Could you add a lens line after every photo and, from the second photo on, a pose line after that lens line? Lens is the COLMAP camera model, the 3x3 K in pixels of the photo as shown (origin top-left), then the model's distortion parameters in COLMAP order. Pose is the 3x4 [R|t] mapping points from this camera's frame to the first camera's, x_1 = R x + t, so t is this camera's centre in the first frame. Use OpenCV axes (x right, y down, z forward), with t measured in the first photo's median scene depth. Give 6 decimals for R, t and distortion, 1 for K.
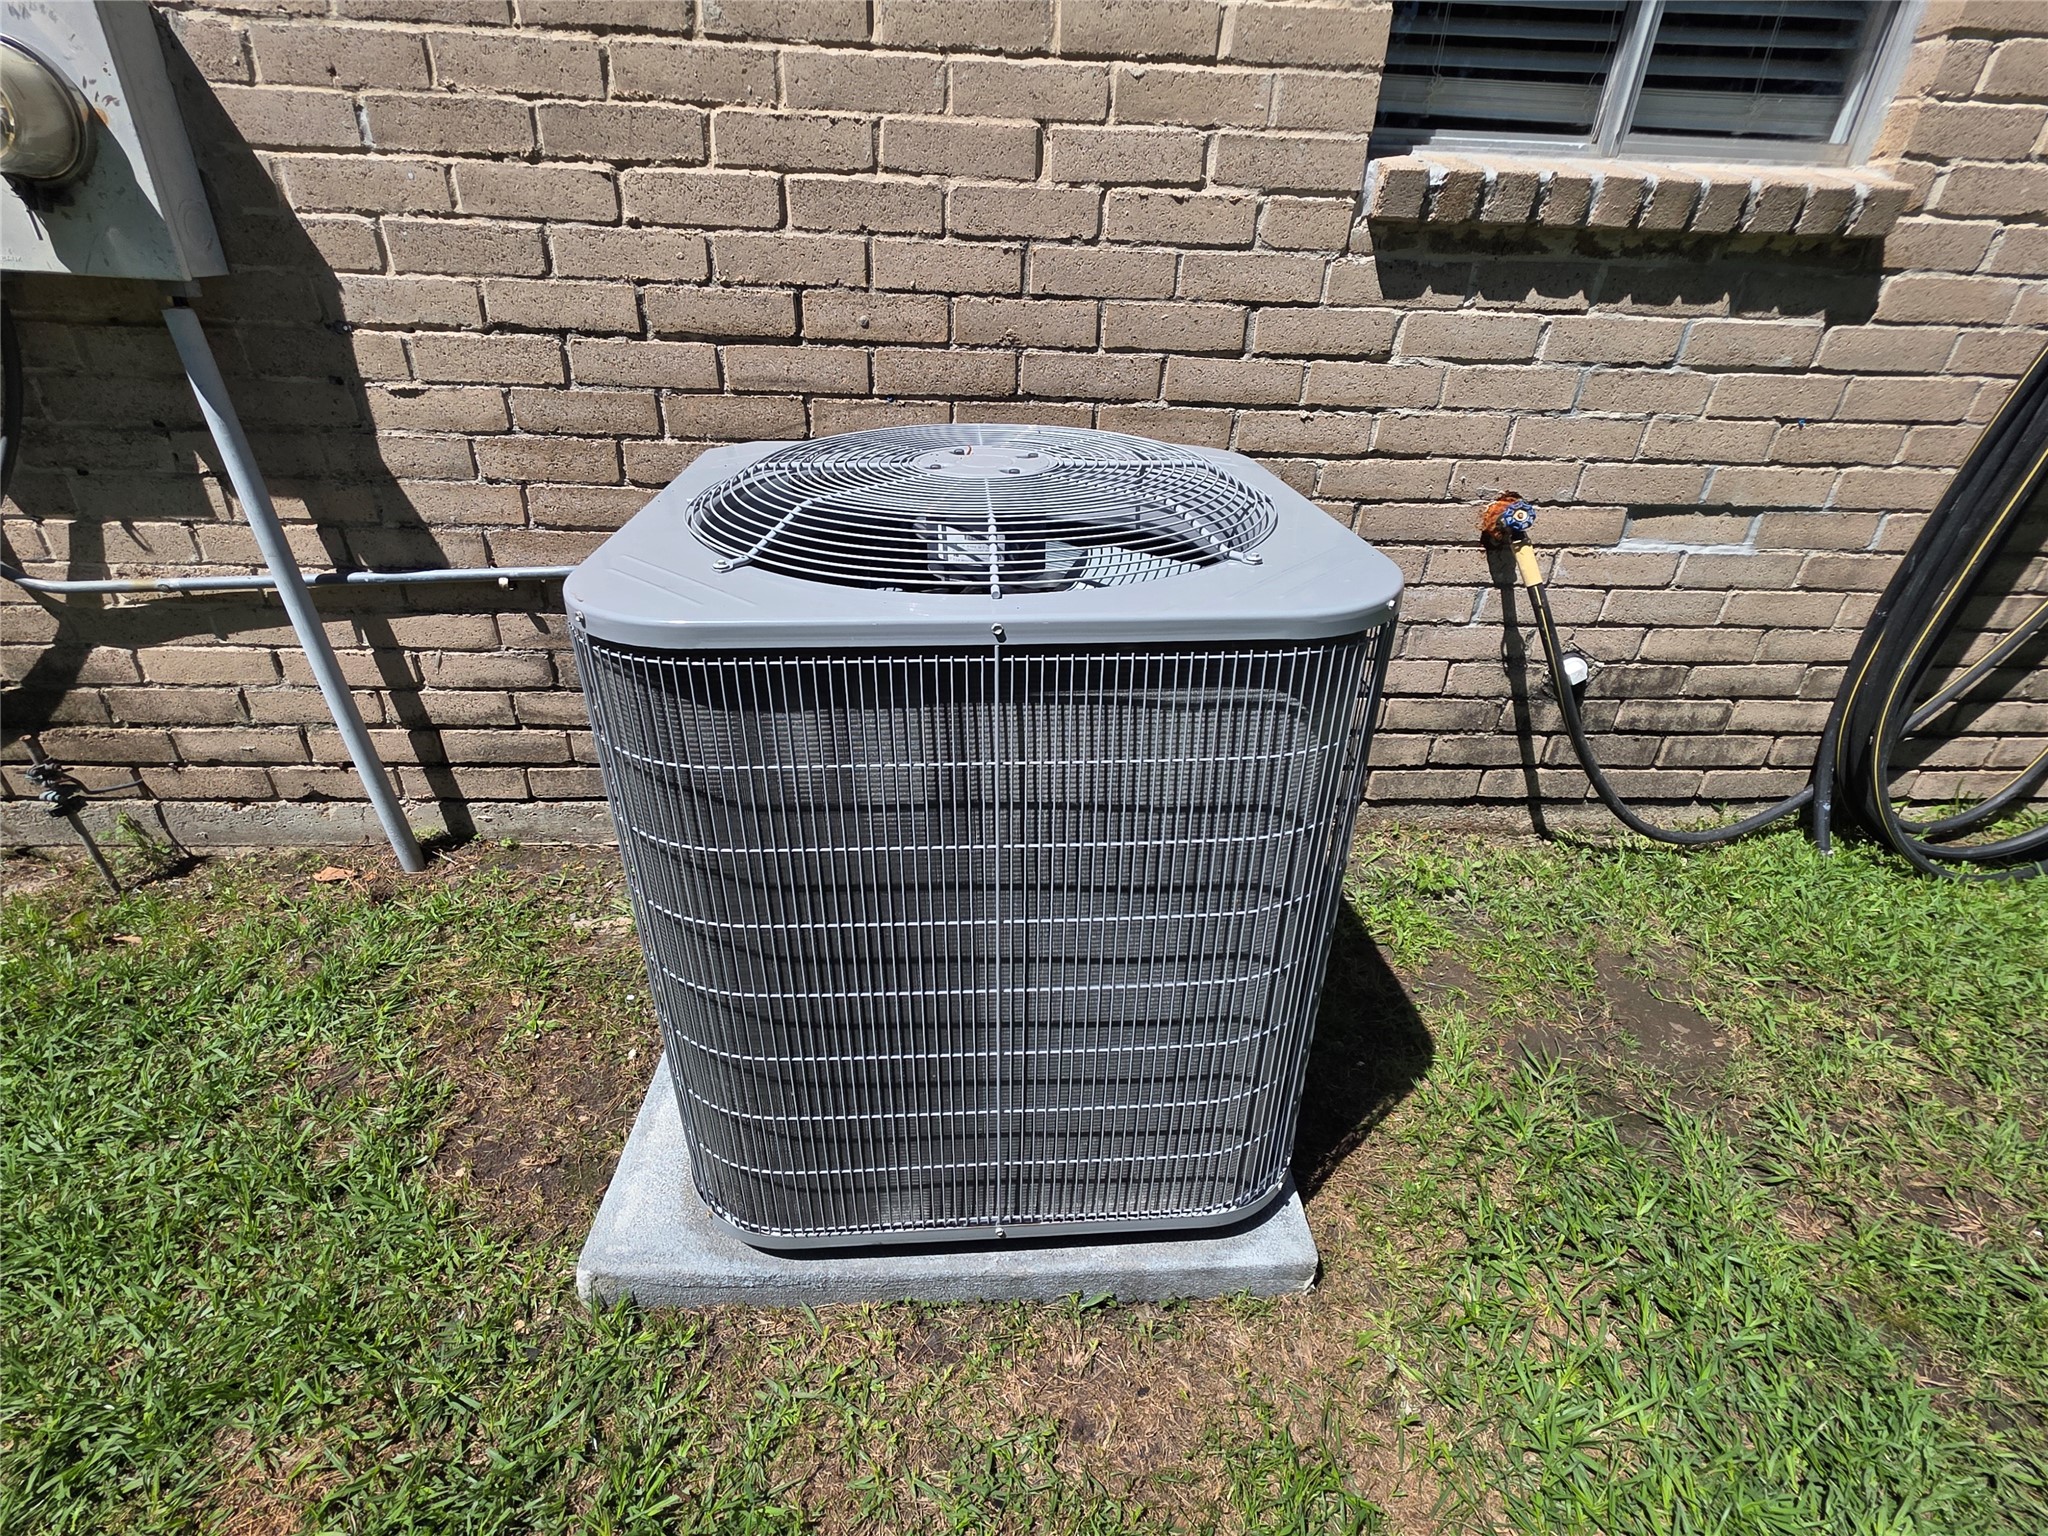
lens RADIAL K [[982.4, 0, 1033.9], [0, 982.4, 756.6], [0, 0, 1]] dist [0.004147, -0.000754]
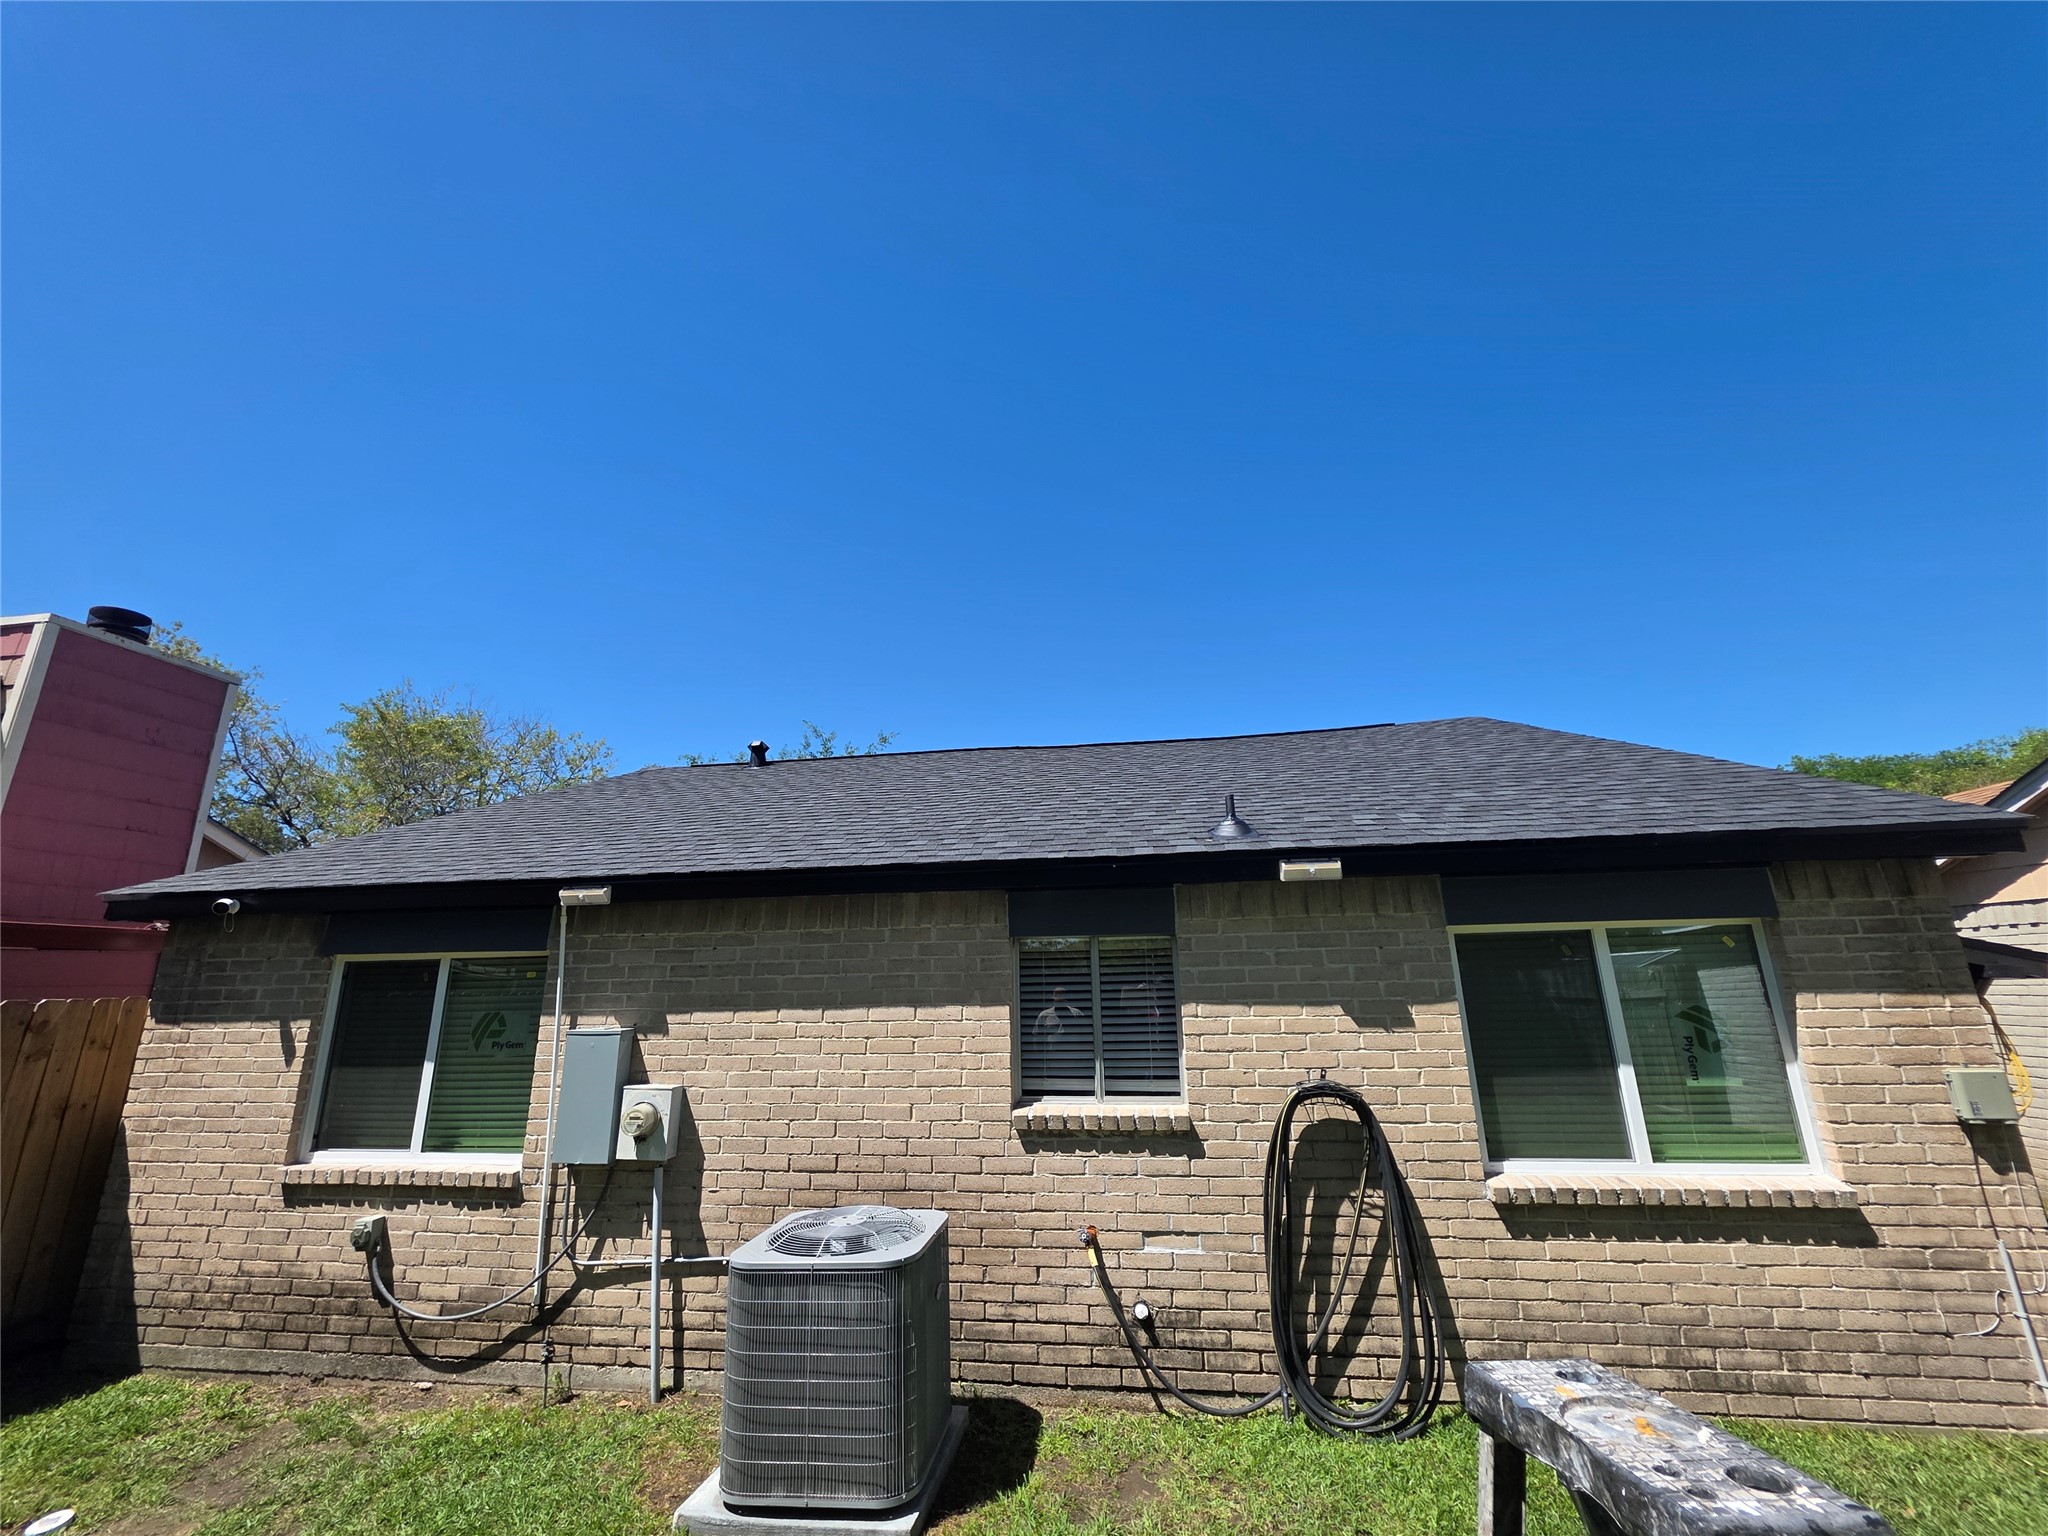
lens RADIAL K [[823.1, 0, 1028.0], [0, 823.1, 779.8], [0, 0, 1]] dist [0.002772, -0.000077]
pose [[0.978230, -0.100243, -0.181710, 0.821293], [-0.049010, 0.739239, -0.671658, 0.321417], [0.201656, 0.665941, 0.718232, -1.345346]]
